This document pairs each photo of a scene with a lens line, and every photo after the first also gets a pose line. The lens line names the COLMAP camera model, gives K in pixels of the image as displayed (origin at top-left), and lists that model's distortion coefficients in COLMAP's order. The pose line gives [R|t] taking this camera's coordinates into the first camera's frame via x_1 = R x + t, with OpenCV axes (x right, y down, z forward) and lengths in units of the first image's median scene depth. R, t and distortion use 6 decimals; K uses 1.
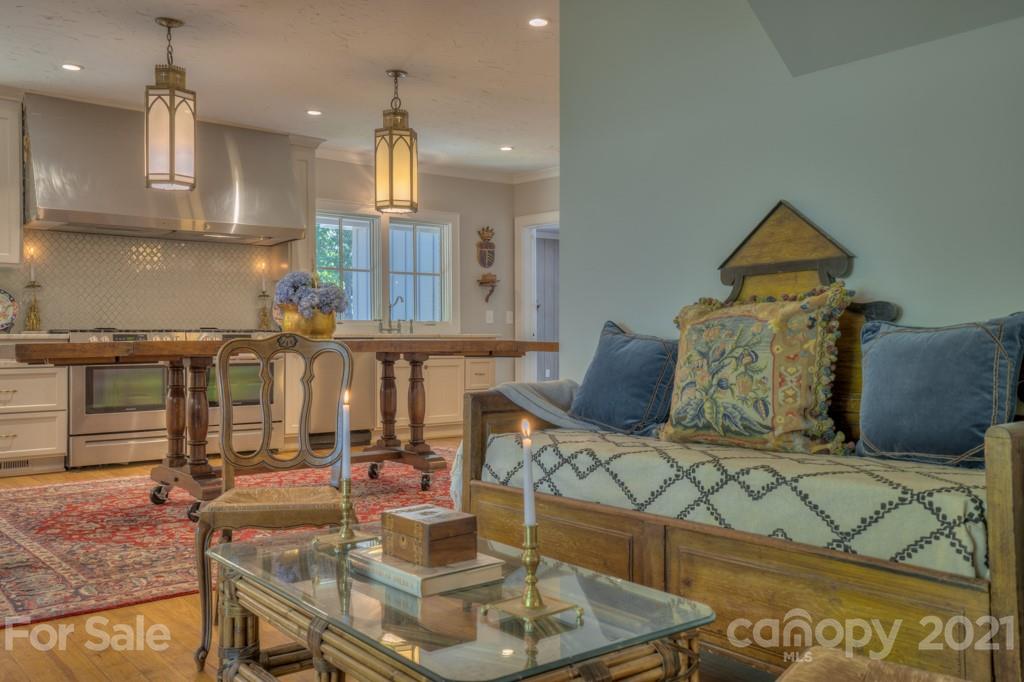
lens RADIAL K [[869.9, 0, 509.3], [0, 869.9, 324.0], [0, 0, 1]] dist [0.015496, 0.084016]
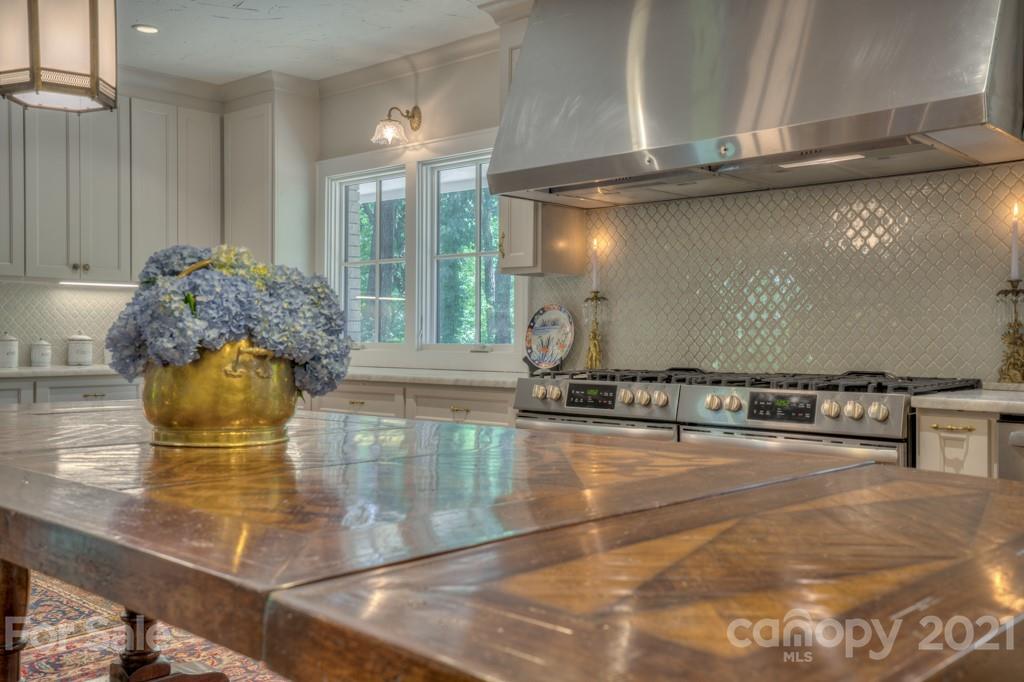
lens RADIAL K [[979.0, 0, 512.0], [0, 979.0, 341.0], [0, 0, 1]] dist [0.055197, 0.009171]
pose [[0.147117, 0.006930, -0.989095, 0.314941], [0.006156, 0.999950, 0.007921, -0.044186], [0.989100, -0.007254, 0.147067, 1.976669]]
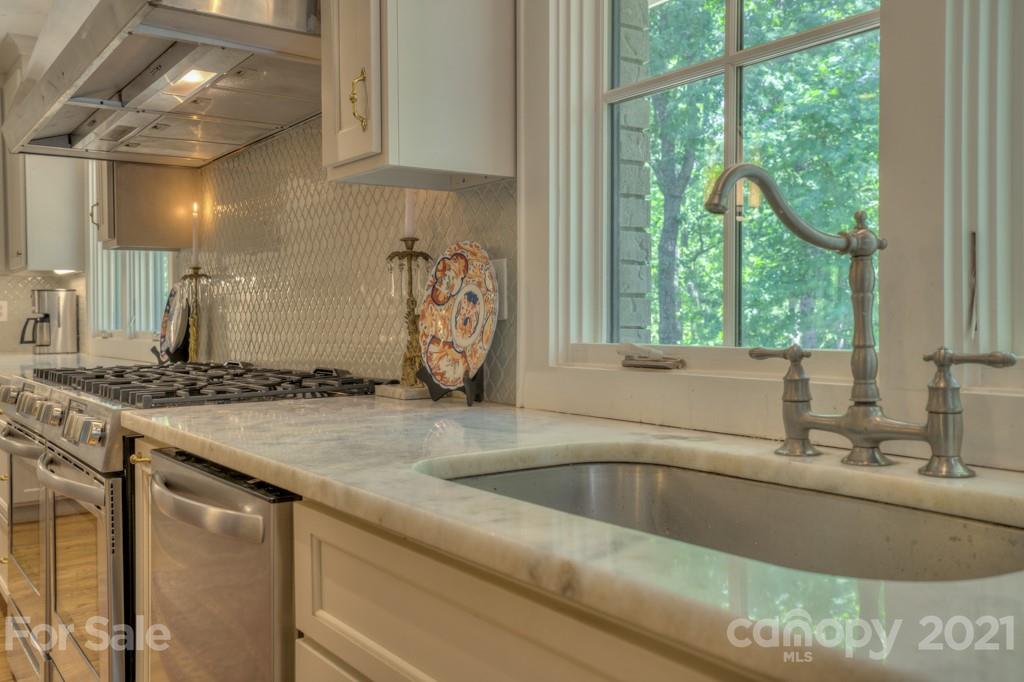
lens RADIAL K [[979.0, 0, 512.0], [0, 979.0, 341.0], [0, 0, 1]] dist [0.055197, 0.009171]
pose [[-0.082217, 0.028319, -0.996212, 0.036825], [0.023350, 0.999377, 0.026482, -0.037611], [0.996341, -0.021084, -0.082827, 2.895116]]
